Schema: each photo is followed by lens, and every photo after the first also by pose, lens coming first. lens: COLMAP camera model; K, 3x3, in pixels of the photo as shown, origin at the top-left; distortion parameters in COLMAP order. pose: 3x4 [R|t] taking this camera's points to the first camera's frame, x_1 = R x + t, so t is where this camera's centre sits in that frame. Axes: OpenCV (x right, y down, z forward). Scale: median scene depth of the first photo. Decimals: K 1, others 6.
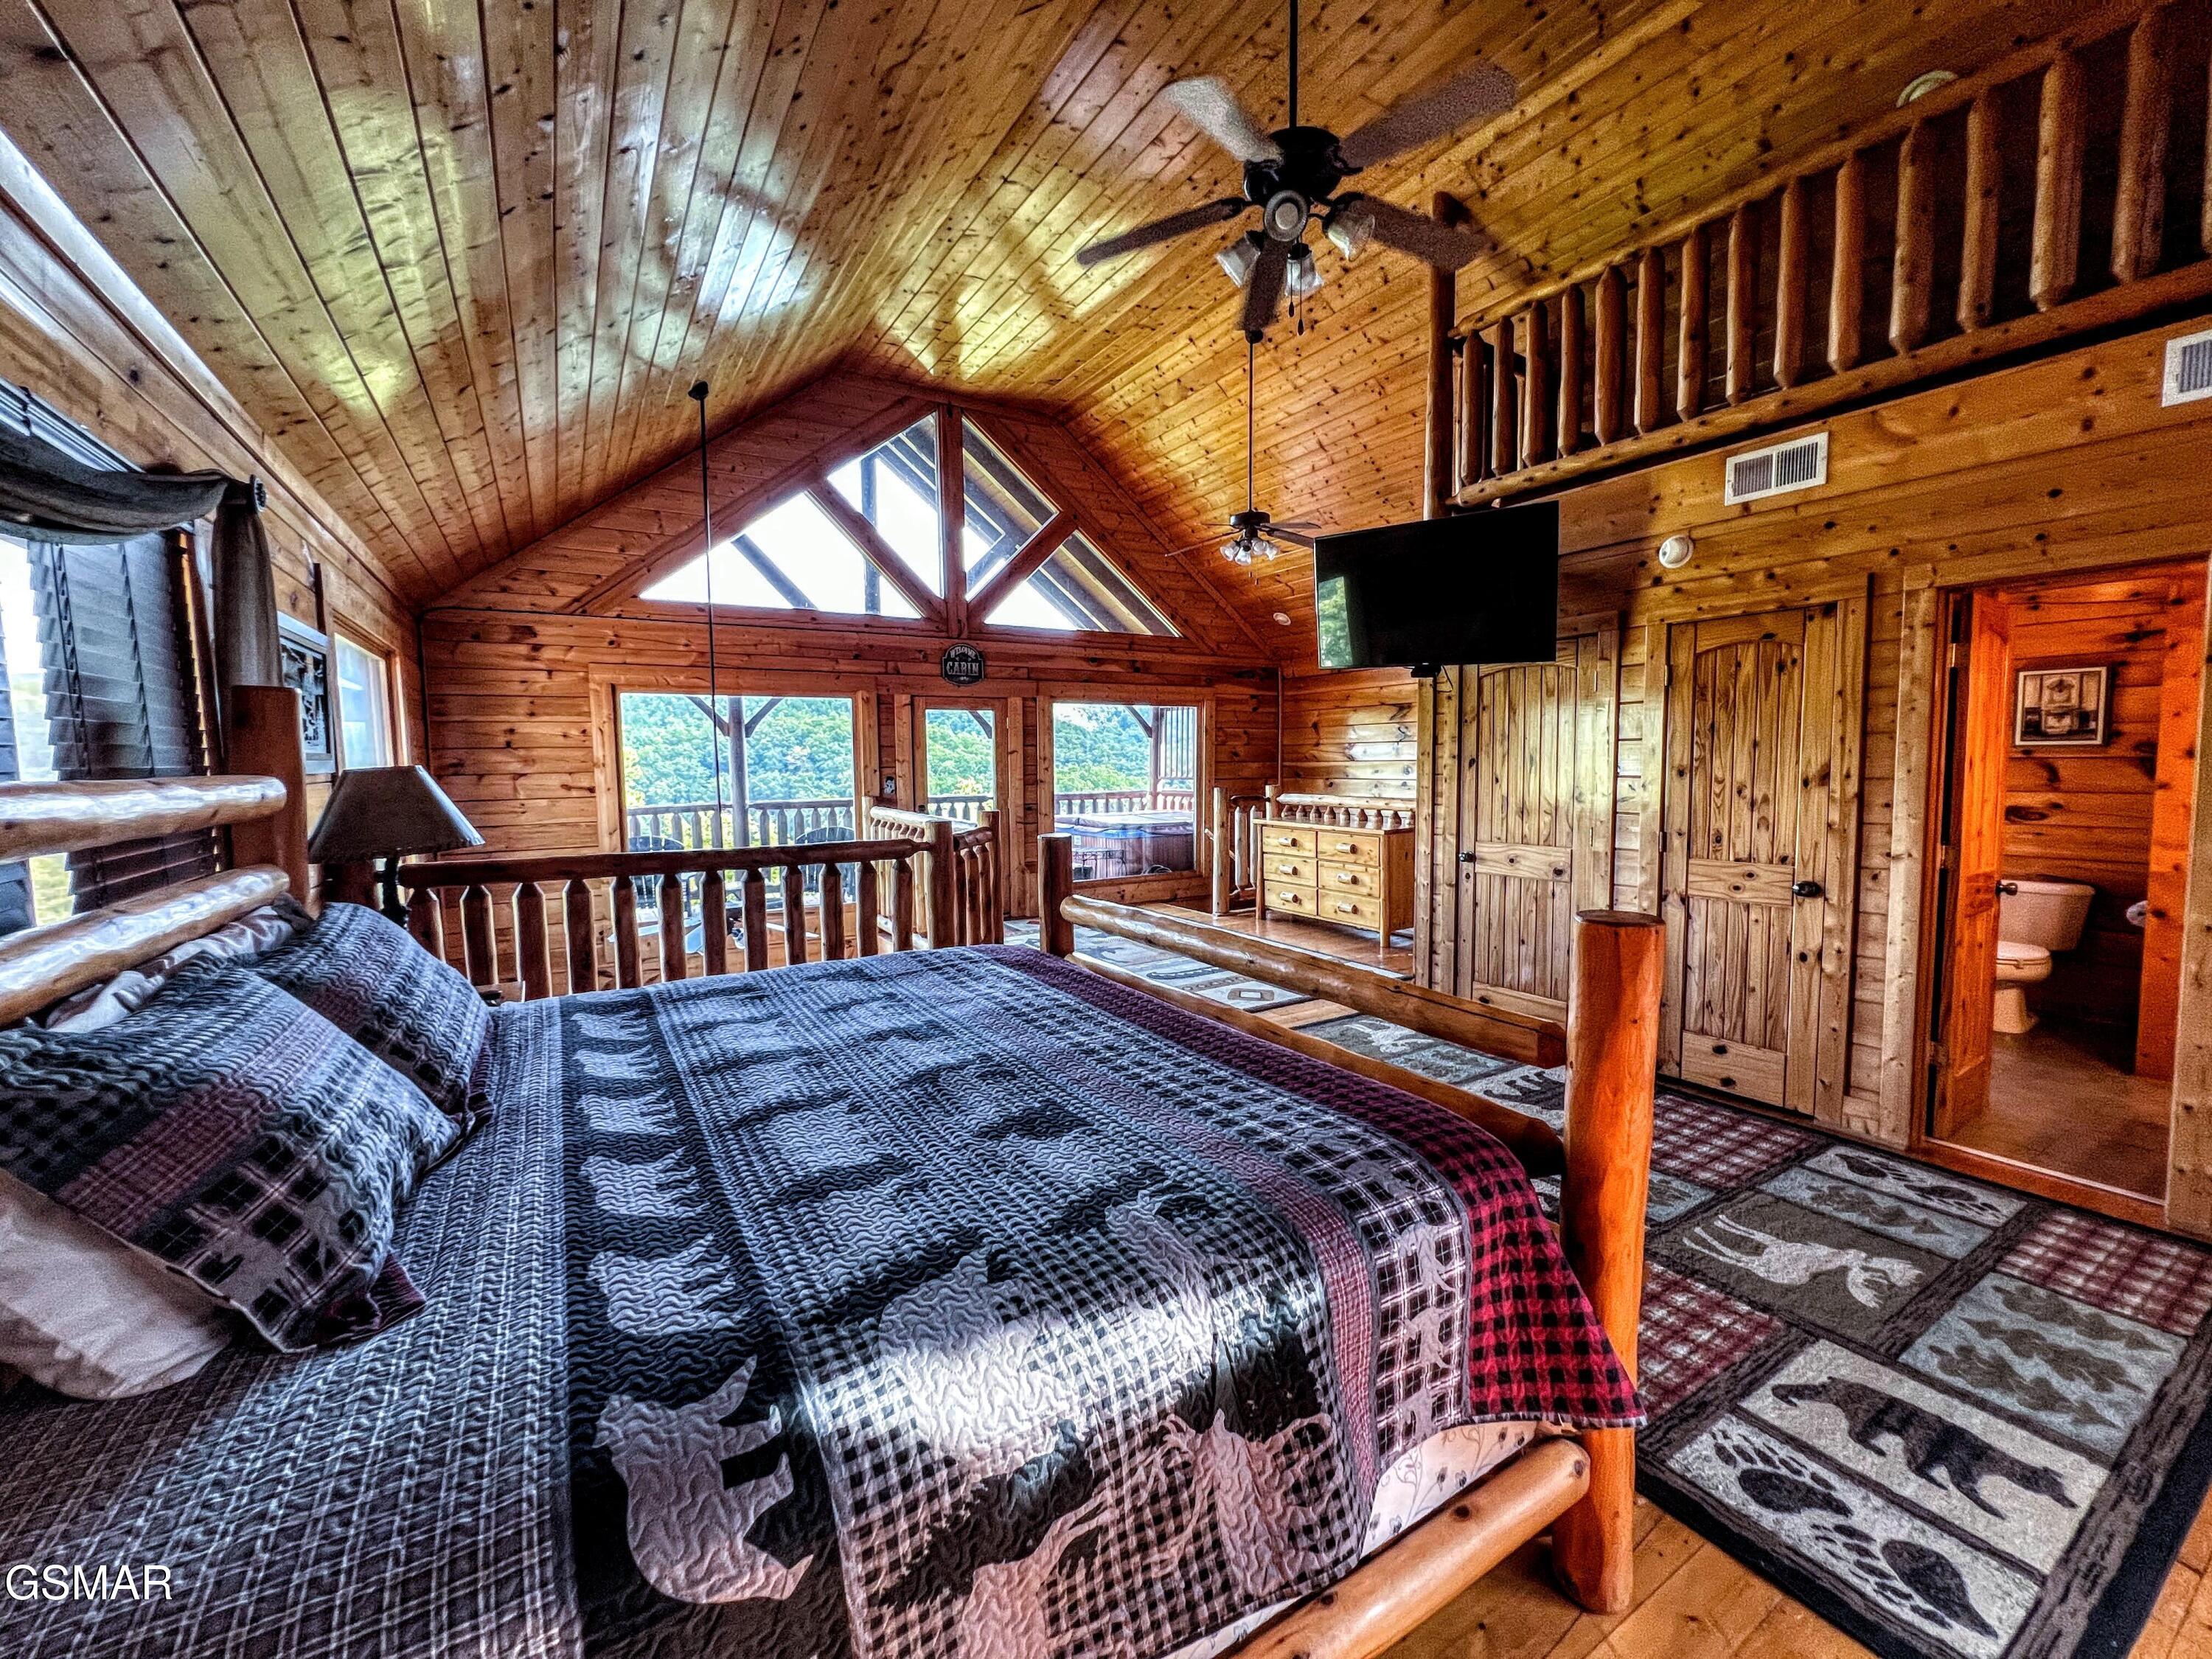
lens RADIAL K [[889.1, 0, 1098.0], [0, 889.1, 822.8], [0, 0, 1]] dist [-0.005636, 0.001842]
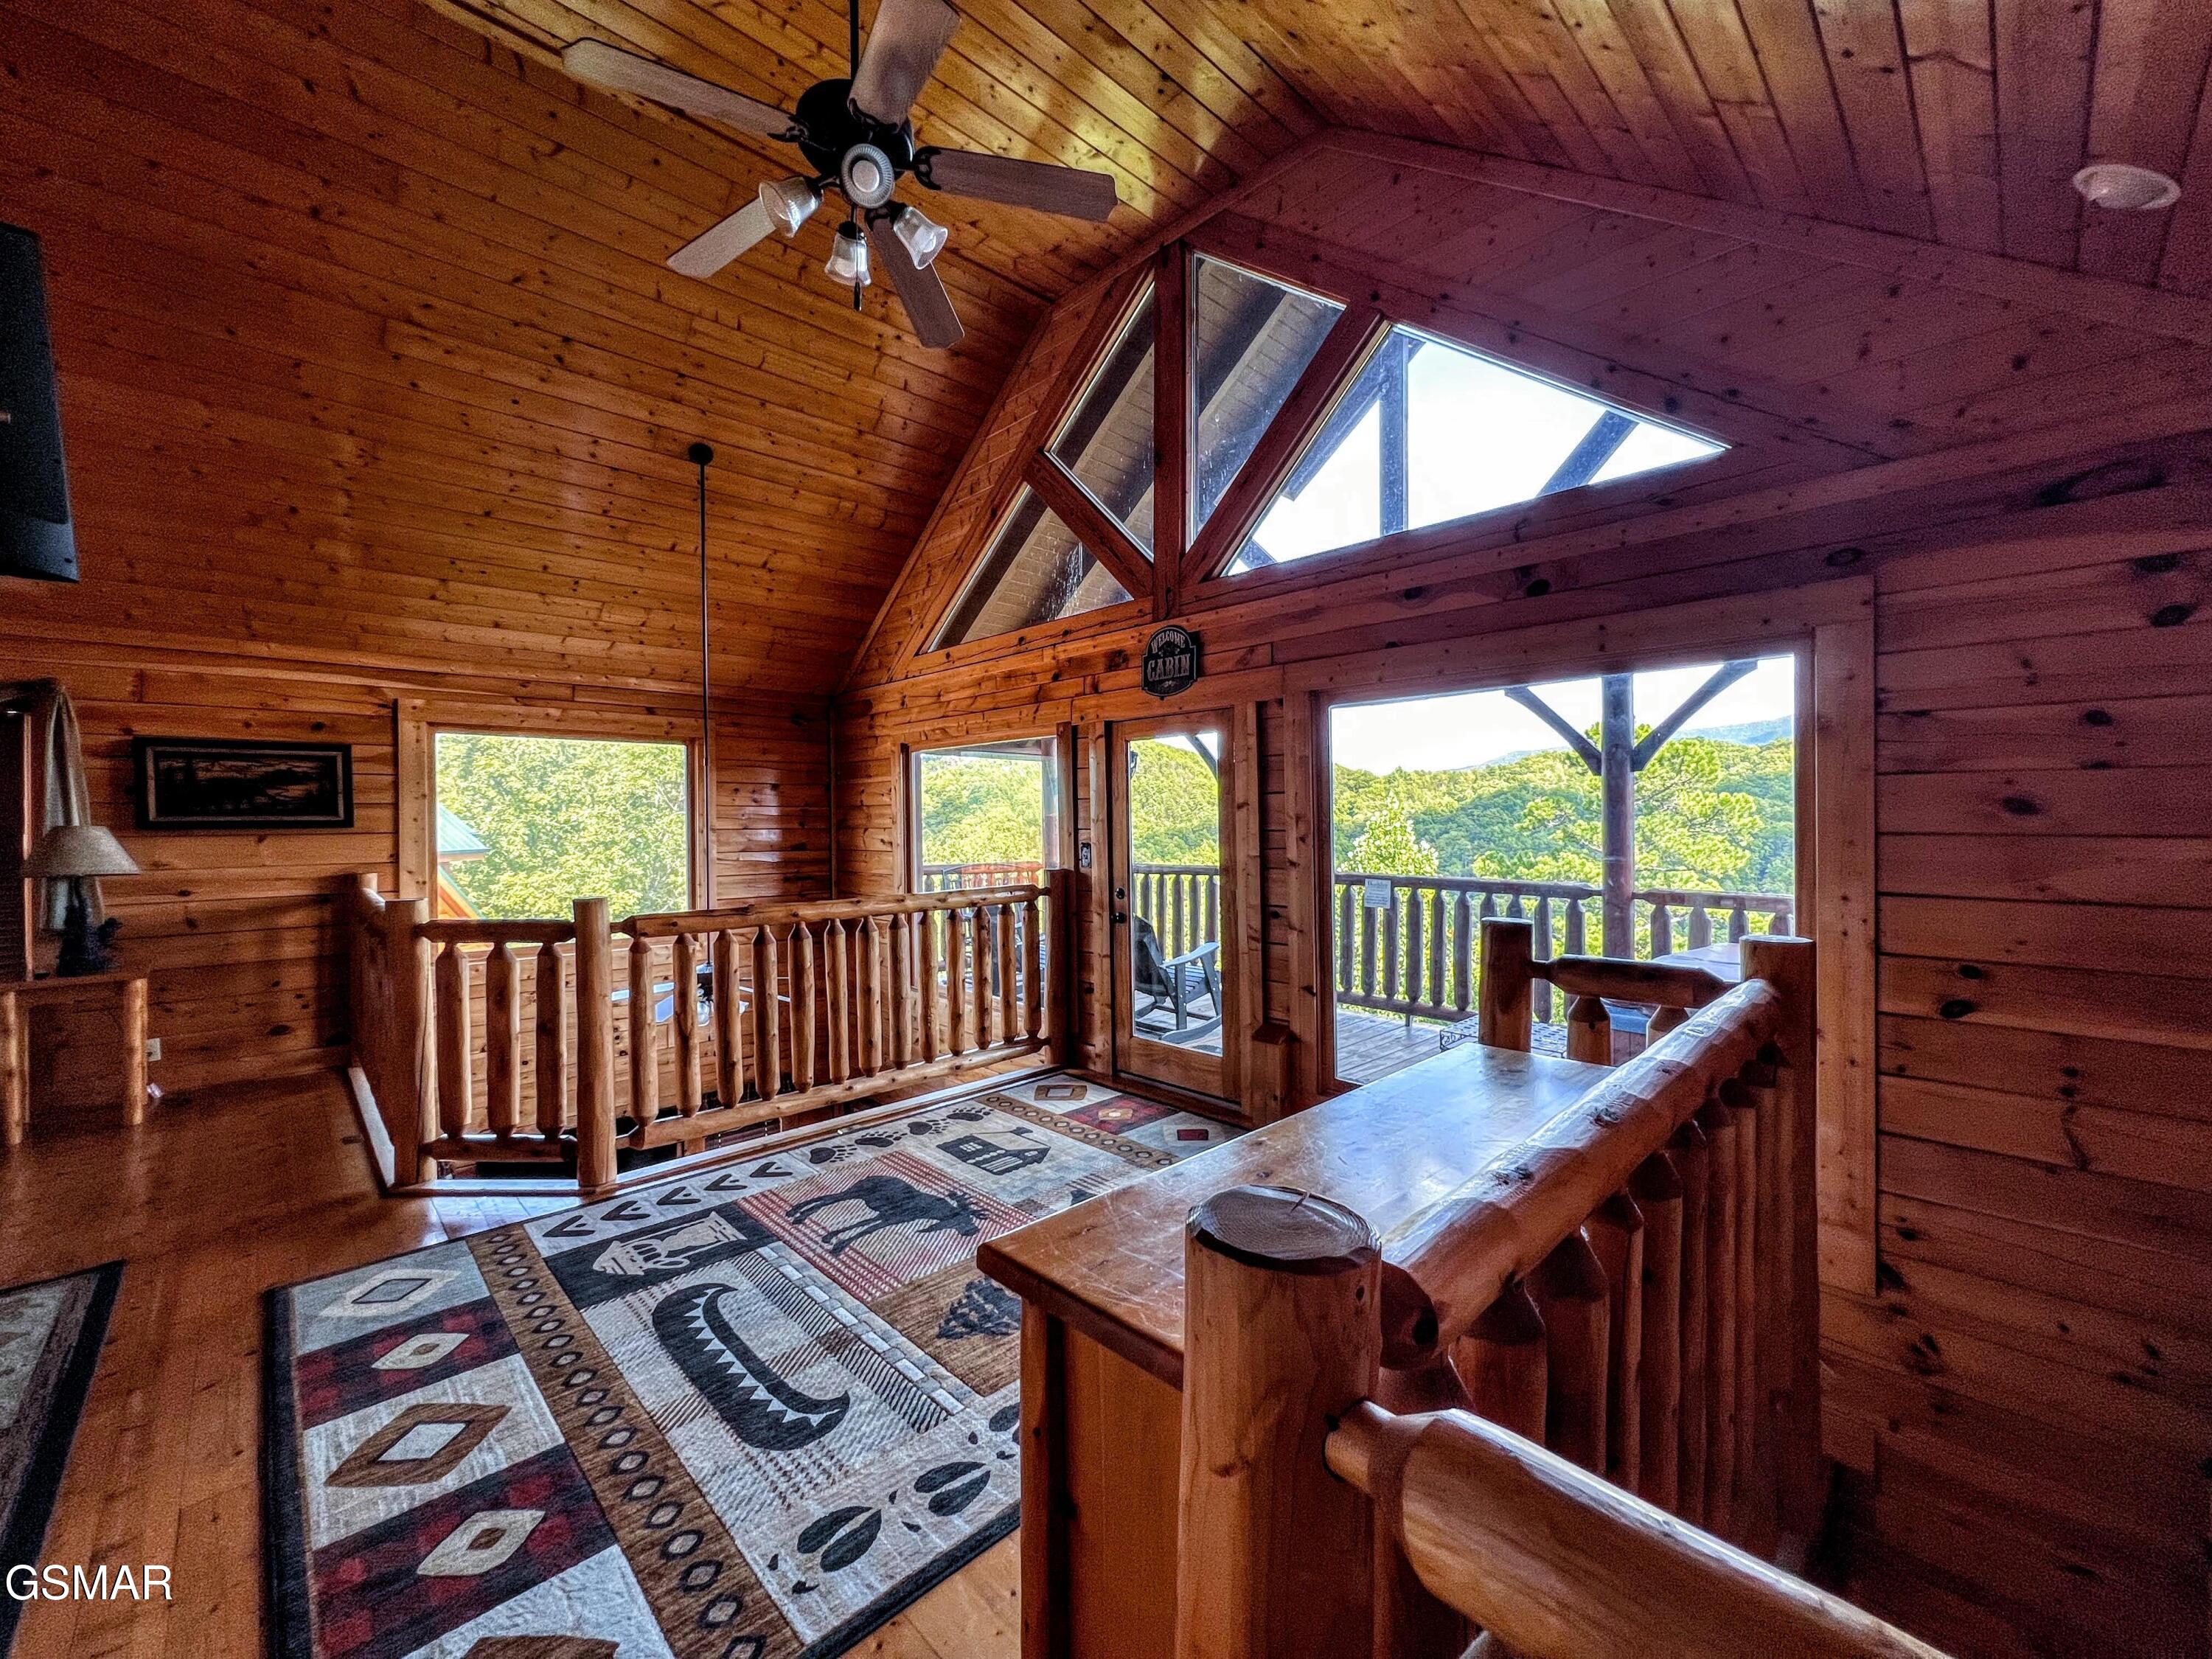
lens RADIAL K [[892.5, 0, 1094.5], [0, 892.5, 815.1], [0, 0, 1]] dist [0.000736, 0.000164]
pose [[0.205788, 0.006223, -0.978577, 1.184148], [-0.067592, 0.997682, -0.007870, -0.182743], [0.976259, 0.067764, 0.205732, 2.302401]]
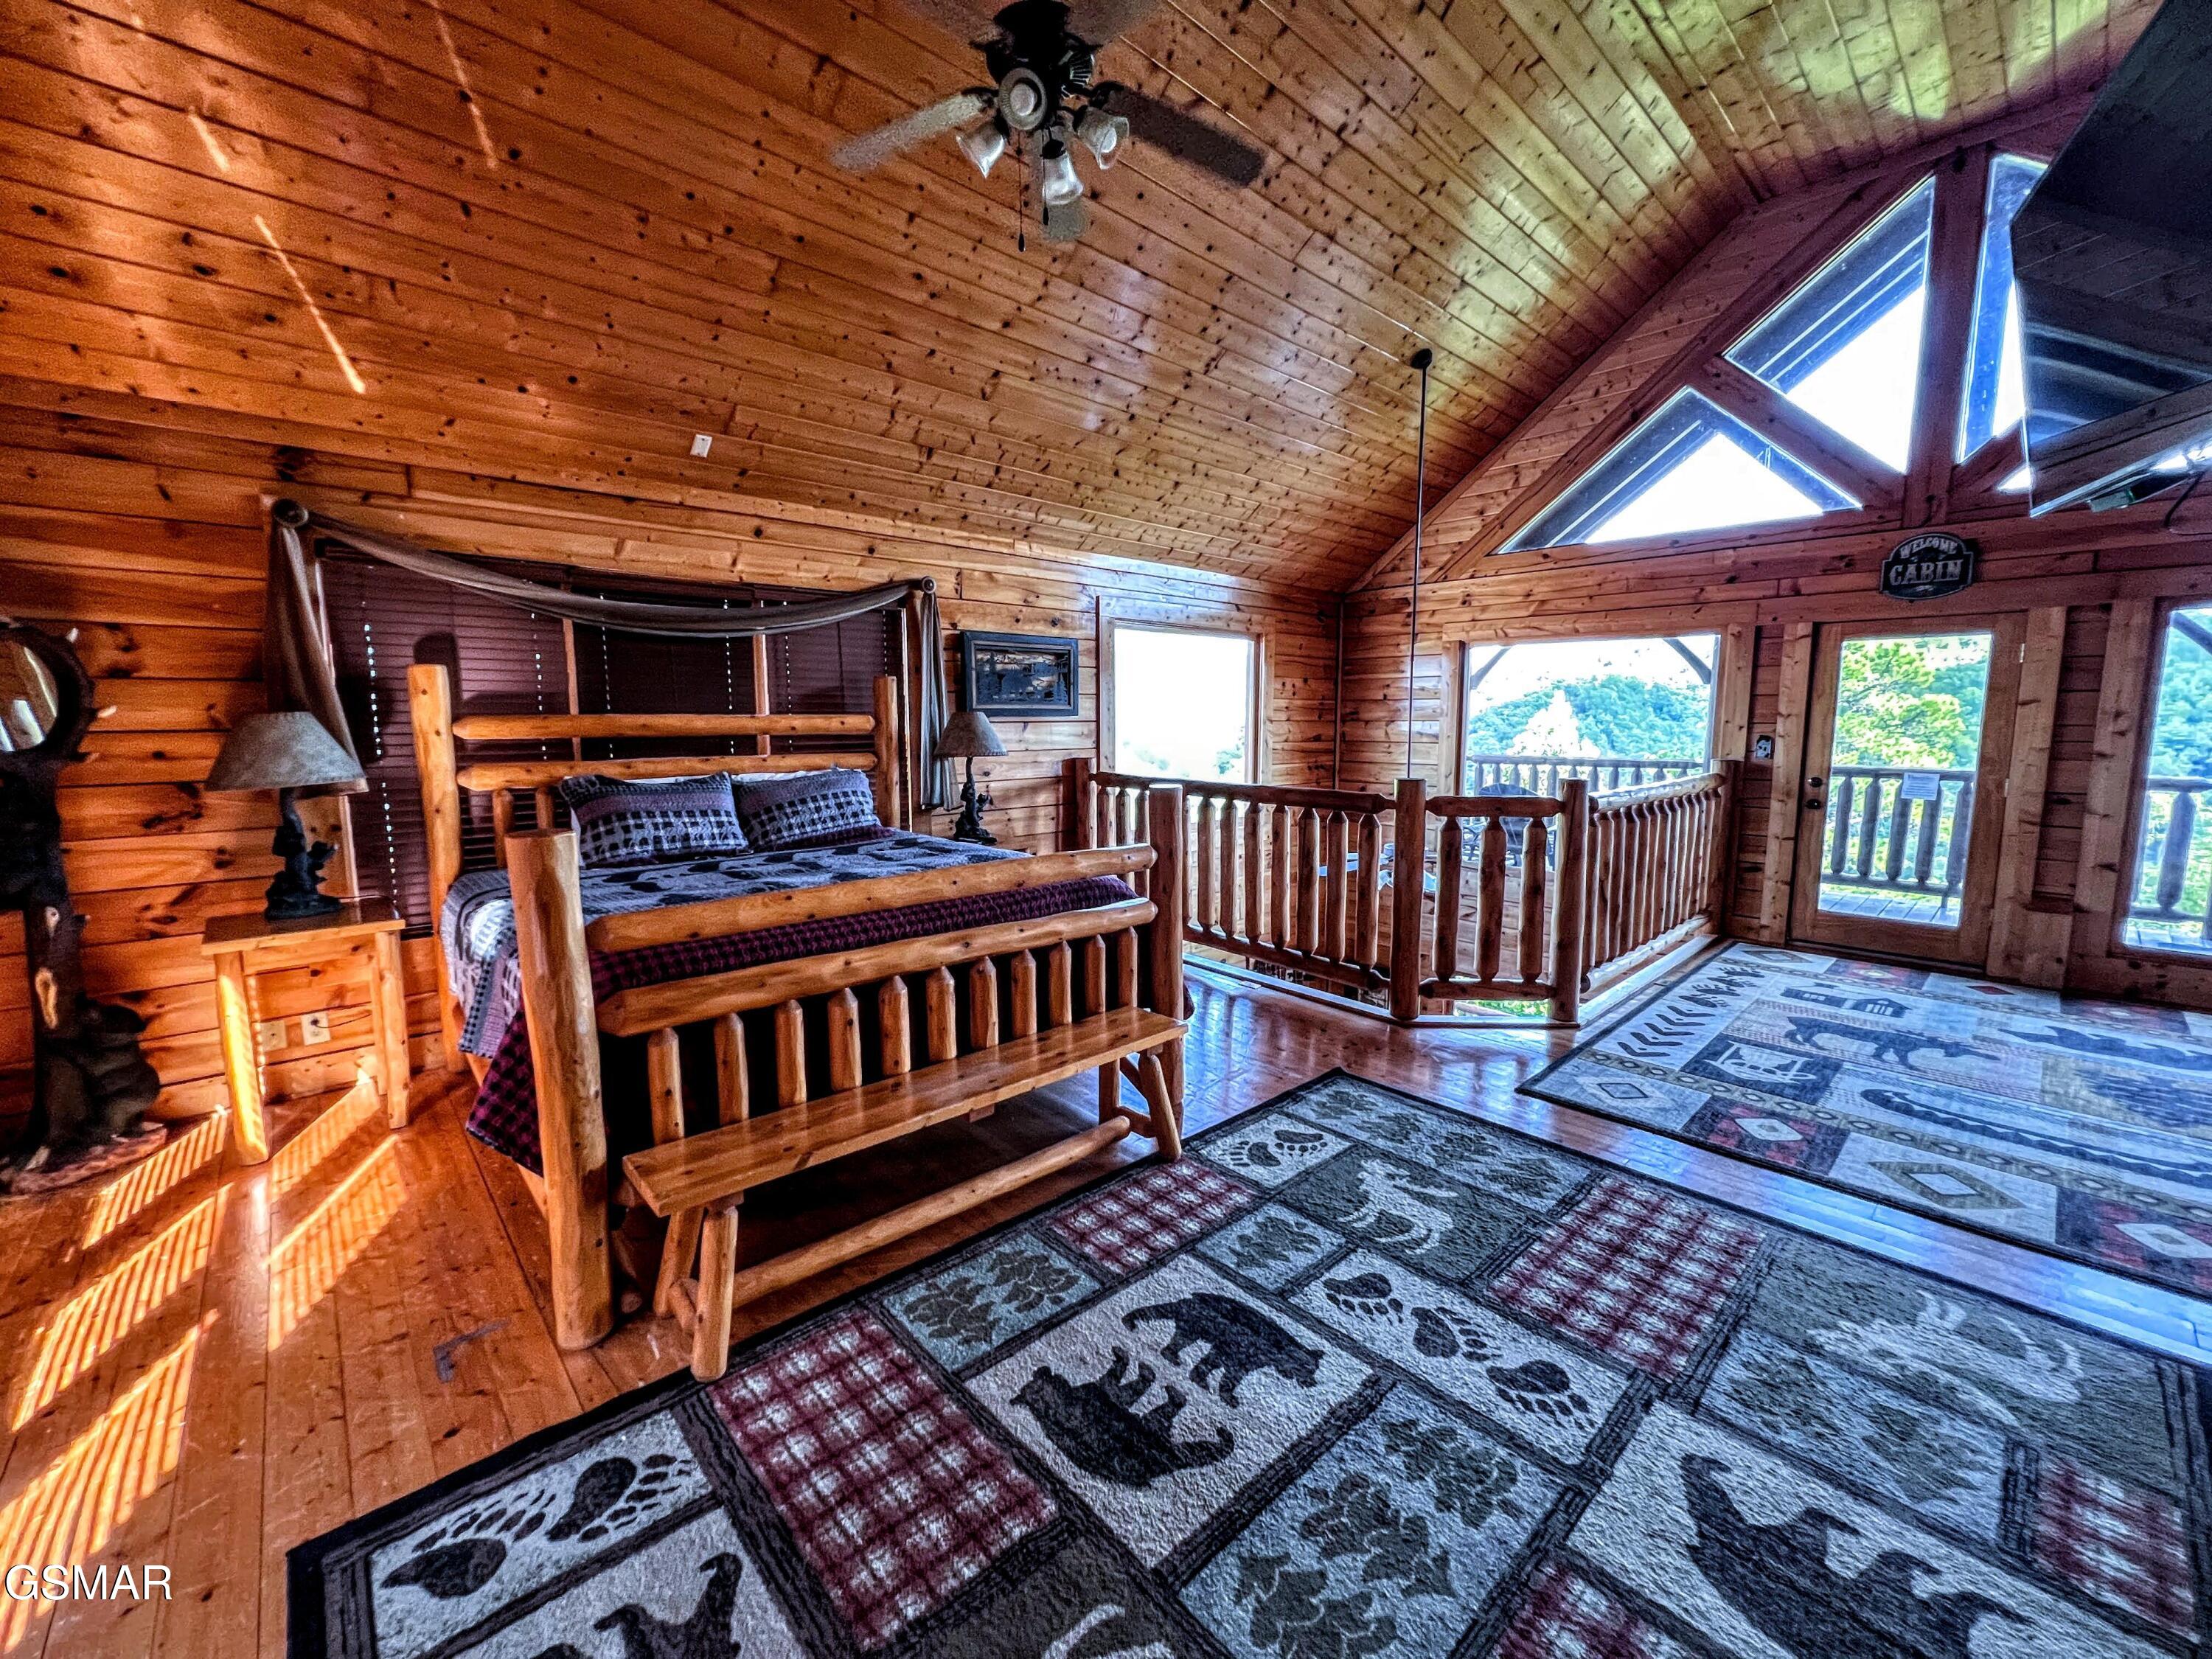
lens RADIAL K [[889.1, 0, 1096.1], [0, 889.1, 821.7], [0, 0, 1]] dist [-0.005636, 0.001842]
pose [[0.189441, 0.128793, -0.973409, 1.060536], [-0.076061, 0.990306, 0.116225, -0.064487], [0.978942, 0.052021, 0.197401, 0.806389]]
